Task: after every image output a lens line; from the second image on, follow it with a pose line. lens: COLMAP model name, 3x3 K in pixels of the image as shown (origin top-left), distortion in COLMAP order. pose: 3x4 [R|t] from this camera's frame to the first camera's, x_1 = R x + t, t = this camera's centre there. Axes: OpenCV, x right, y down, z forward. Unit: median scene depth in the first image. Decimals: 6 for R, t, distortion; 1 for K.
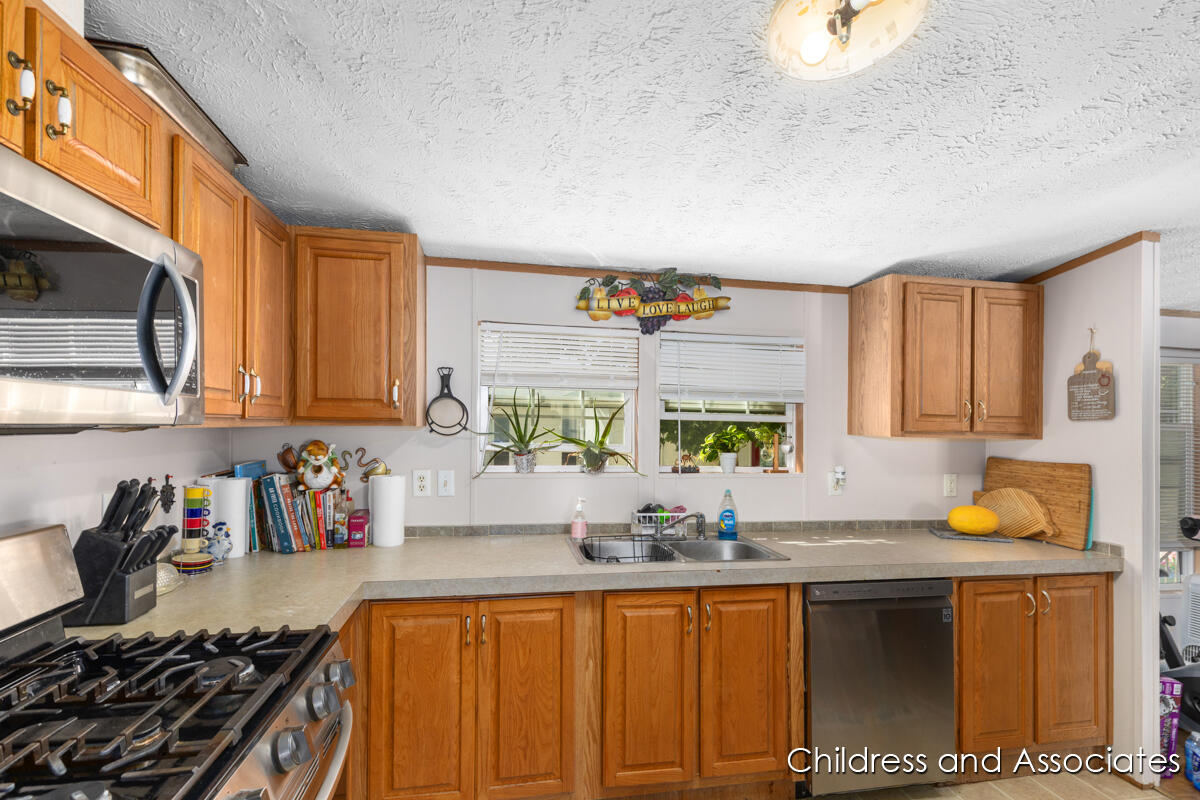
lens RADIAL K [[557.0, 0, 601.8], [0, 557.0, 428.8], [0, 0, 1]] dist [0.004353, -0.000268]
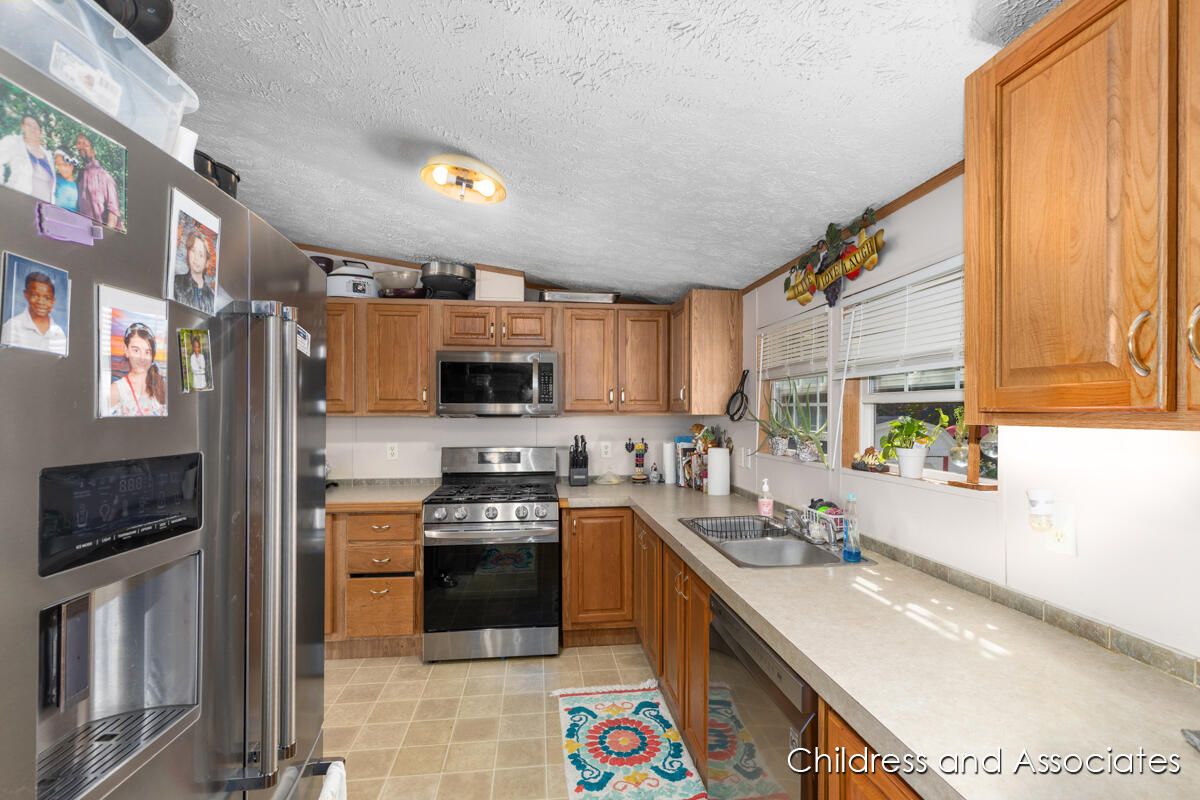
lens RADIAL K [[557.0, 0, 601.3], [0, 557.0, 406.3], [0, 0, 1]] dist [0.004353, -0.000268]
pose [[-0.060574, -0.019173, -0.997980, 0.965533], [-0.003491, 0.999813, -0.018996, 0.004772], [0.998158, 0.002333, -0.060630, 0.689630]]
